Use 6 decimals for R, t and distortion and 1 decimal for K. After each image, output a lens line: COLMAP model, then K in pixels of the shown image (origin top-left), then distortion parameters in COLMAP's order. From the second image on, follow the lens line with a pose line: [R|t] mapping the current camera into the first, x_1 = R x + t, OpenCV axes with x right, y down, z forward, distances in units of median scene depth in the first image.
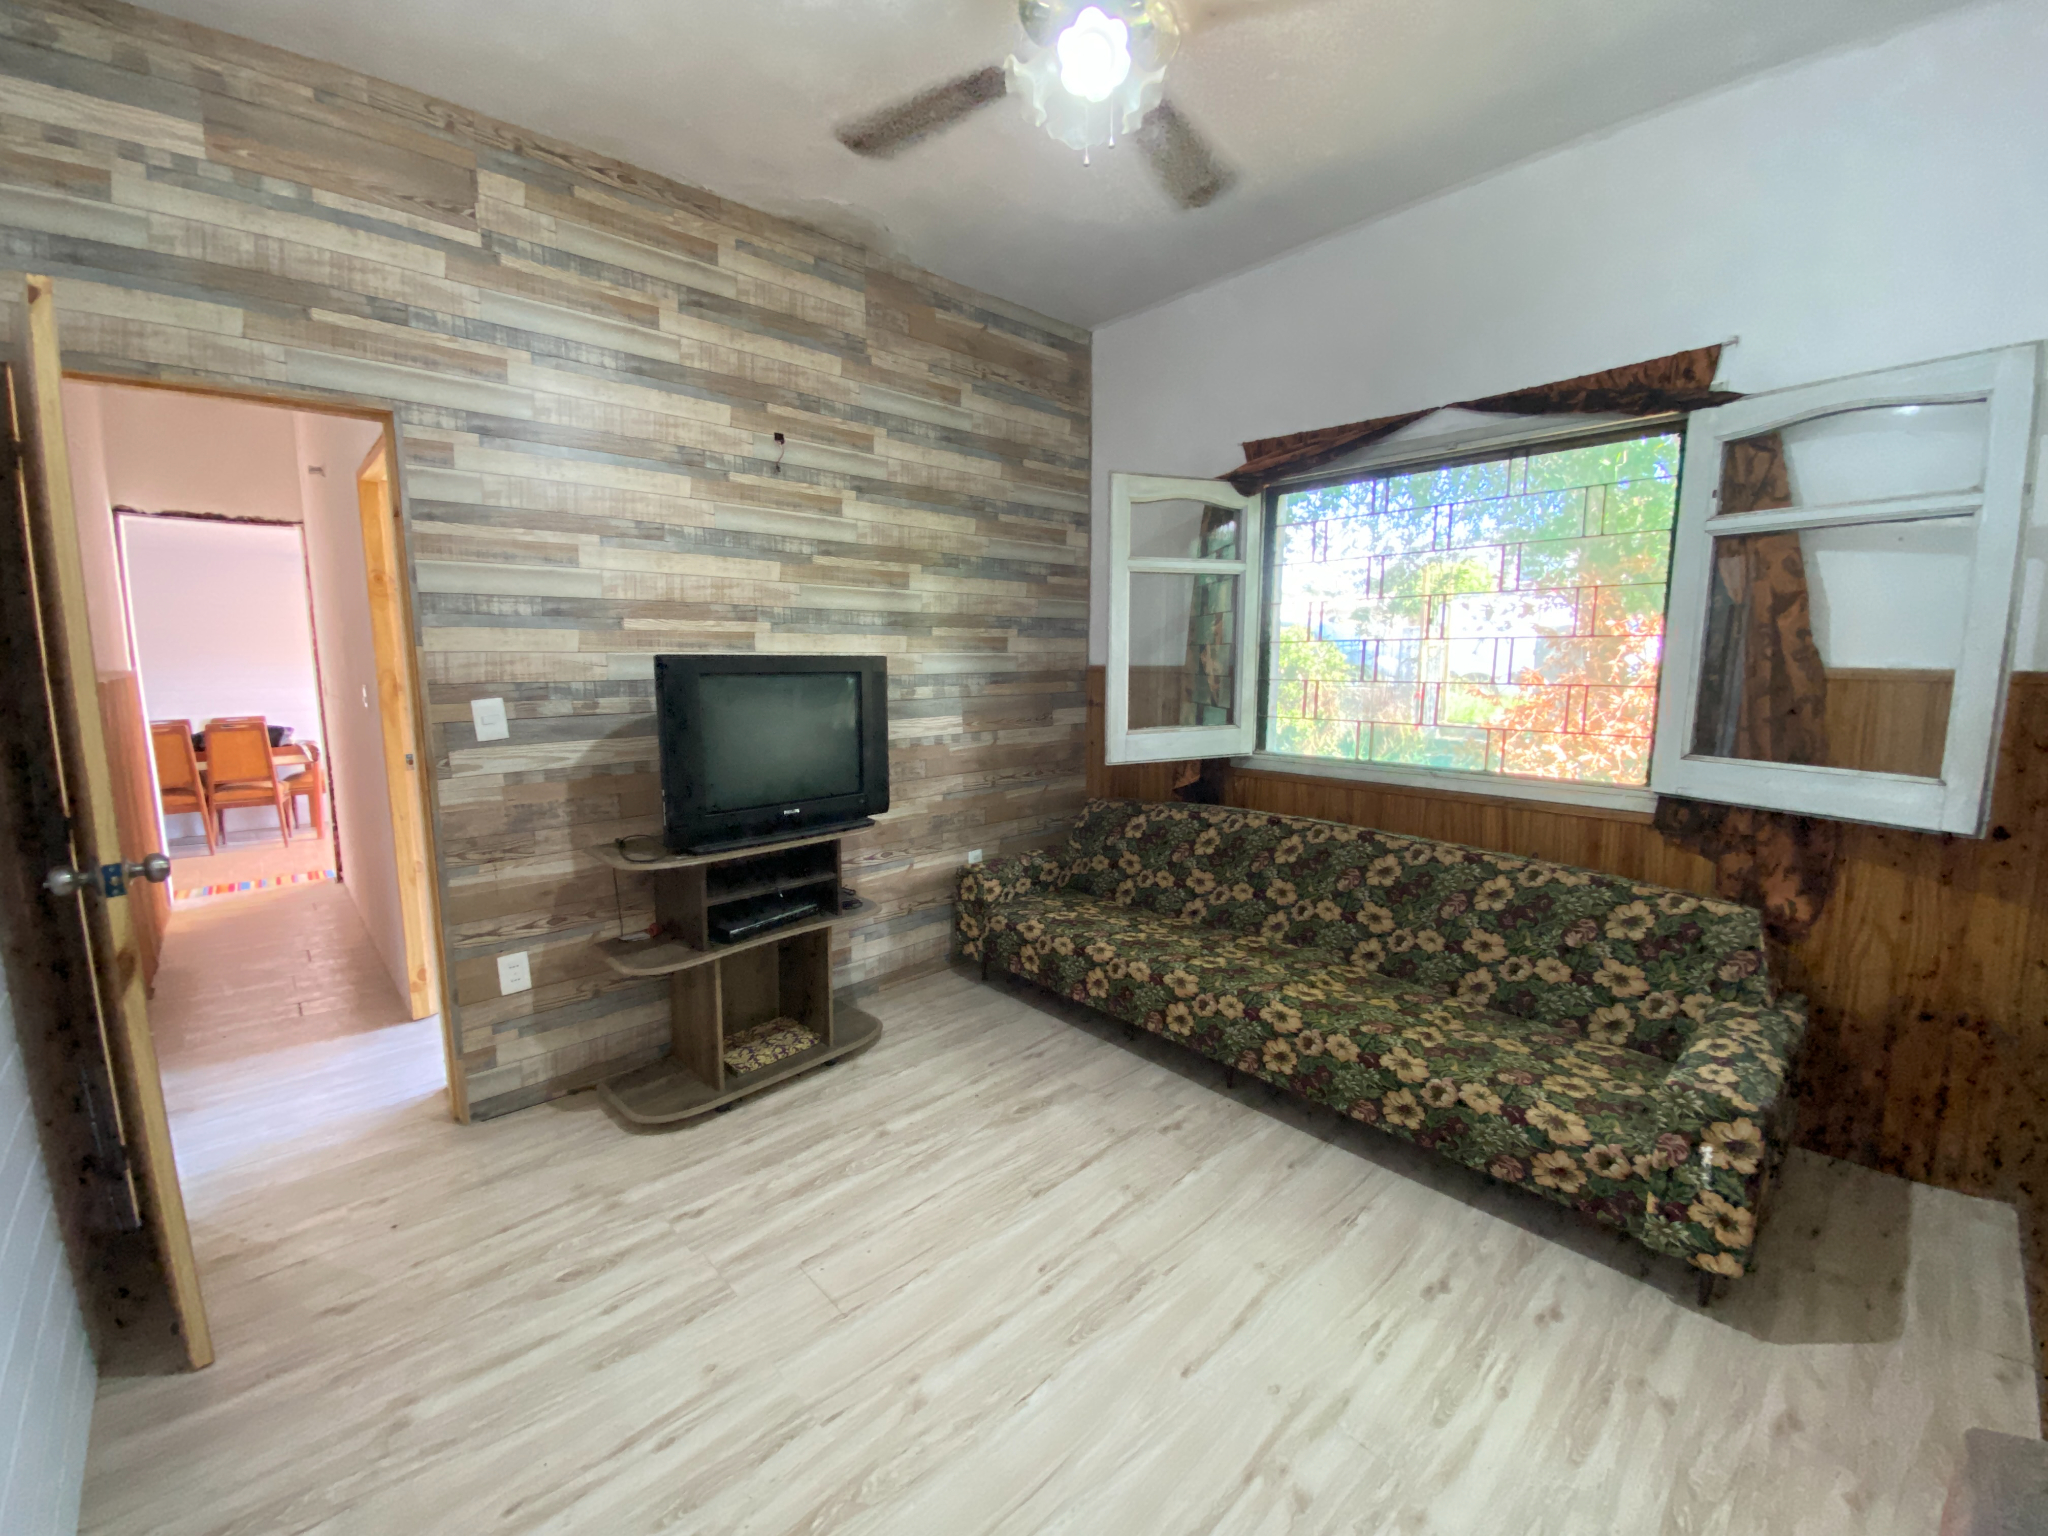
lens RADIAL K [[837.8, 0, 1012.1], [0, 837.8, 763.0], [0, 0, 1]] dist [0.016519, -0.001451]
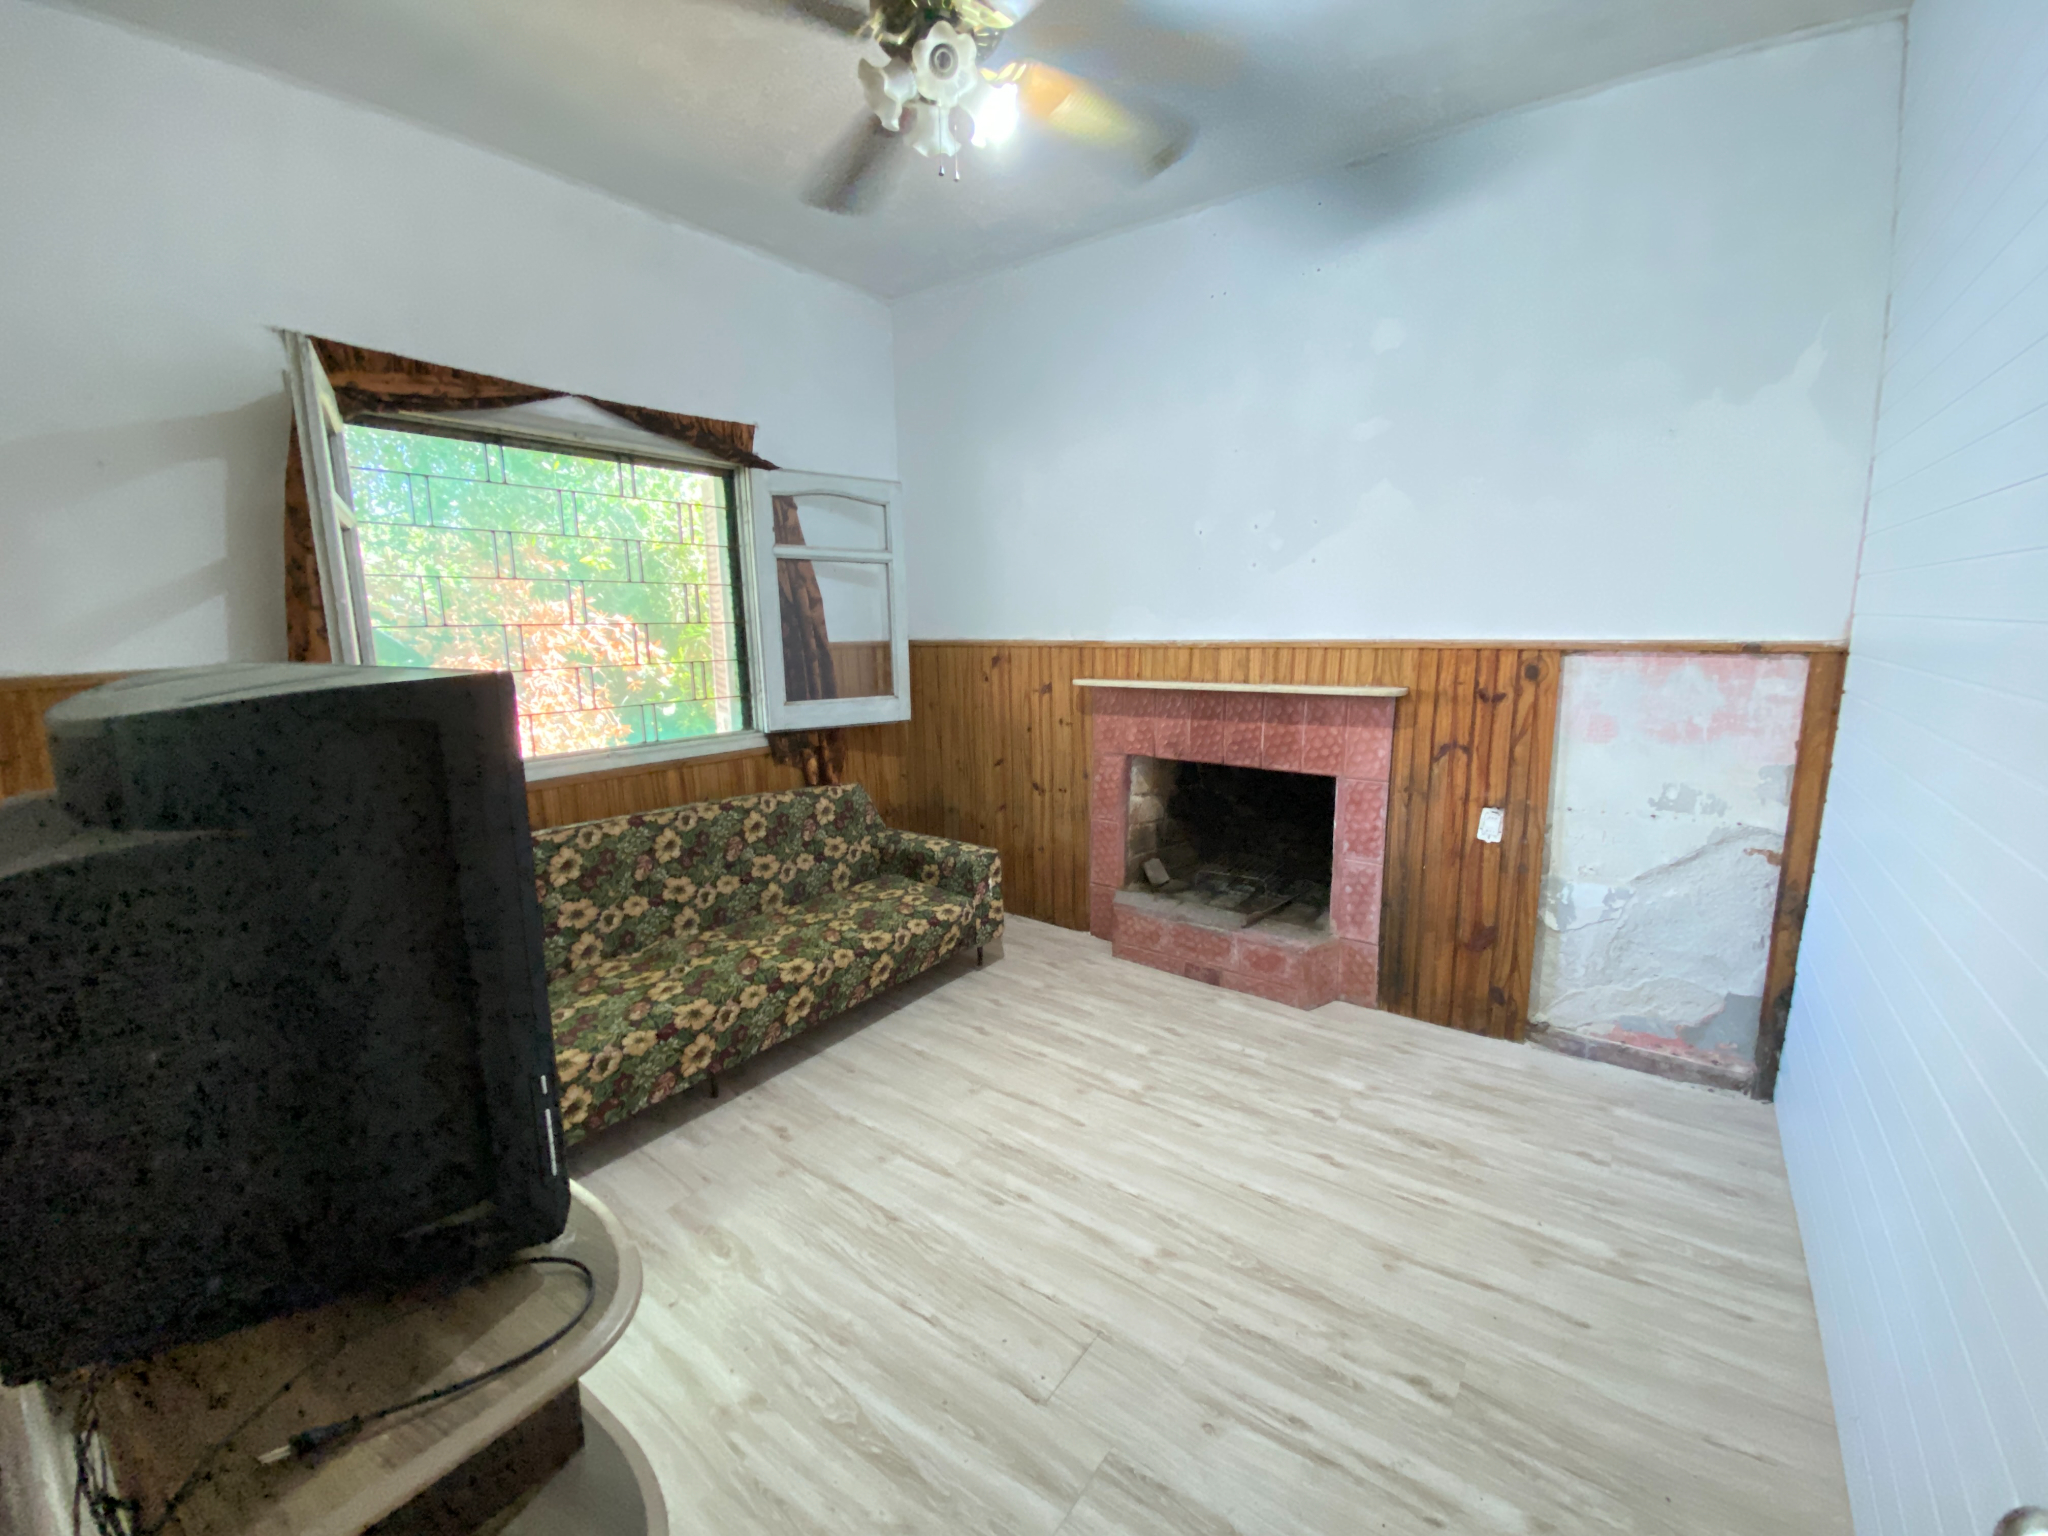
lens RADIAL K [[837.8, 0, 1012.4], [0, 837.8, 769.5], [0, 0, 1]] dist [0.016519, -0.001451]
pose [[-0.170302, -0.168636, 0.970855, -0.730761], [0.147882, 0.969715, 0.194379, -0.120173], [-0.974232, 0.176675, -0.140206, 0.814576]]
